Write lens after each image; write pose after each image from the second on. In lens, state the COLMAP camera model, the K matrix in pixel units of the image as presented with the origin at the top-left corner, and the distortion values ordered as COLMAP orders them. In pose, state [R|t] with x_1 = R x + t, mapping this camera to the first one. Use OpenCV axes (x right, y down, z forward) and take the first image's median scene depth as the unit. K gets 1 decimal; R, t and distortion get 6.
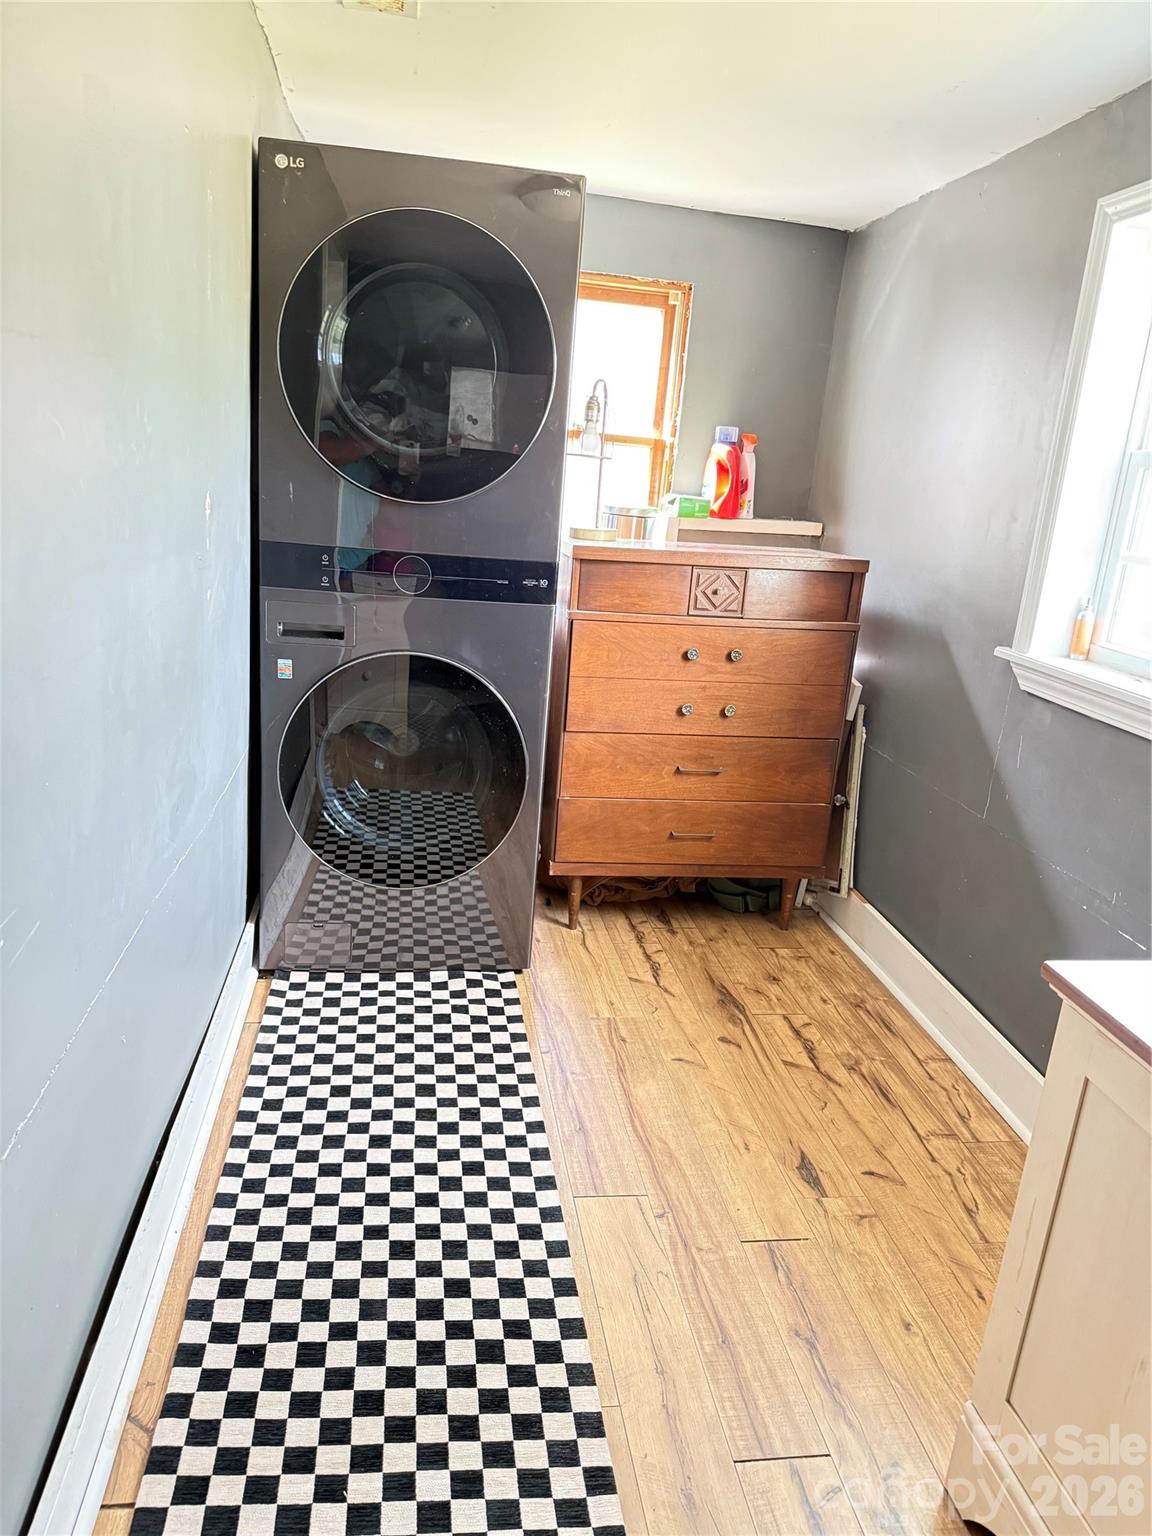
lens RADIAL K [[1078.2, 0, 559.9], [0, 1078.2, 764.4], [0, 0, 1]] dist [0.046314, -0.062963]
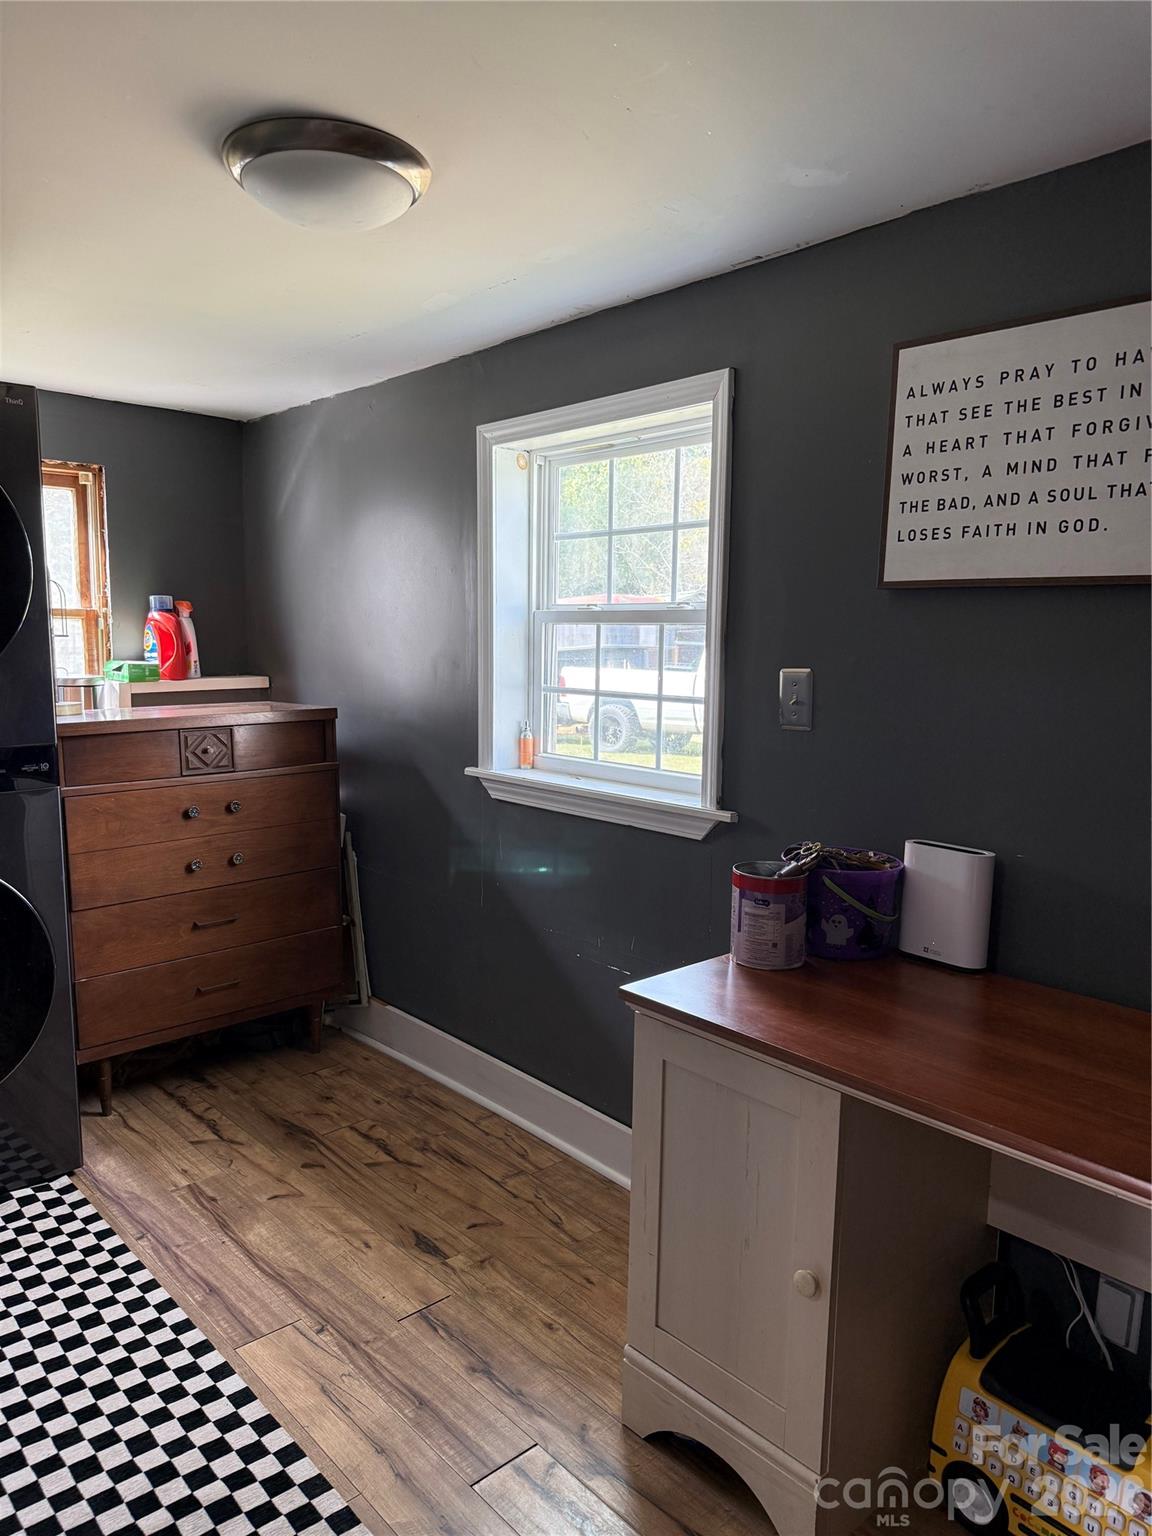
lens RADIAL K [[1078.2, 0, 574.5], [0, 1078.2, 758.4], [0, 0, 1]] dist [0.046314, -0.062963]
pose [[0.831121, -0.137742, 0.538763, -0.139019], [0.204014, 0.976808, -0.064989, -0.010634], [-0.517316, 0.163929, 0.839947, -0.086023]]
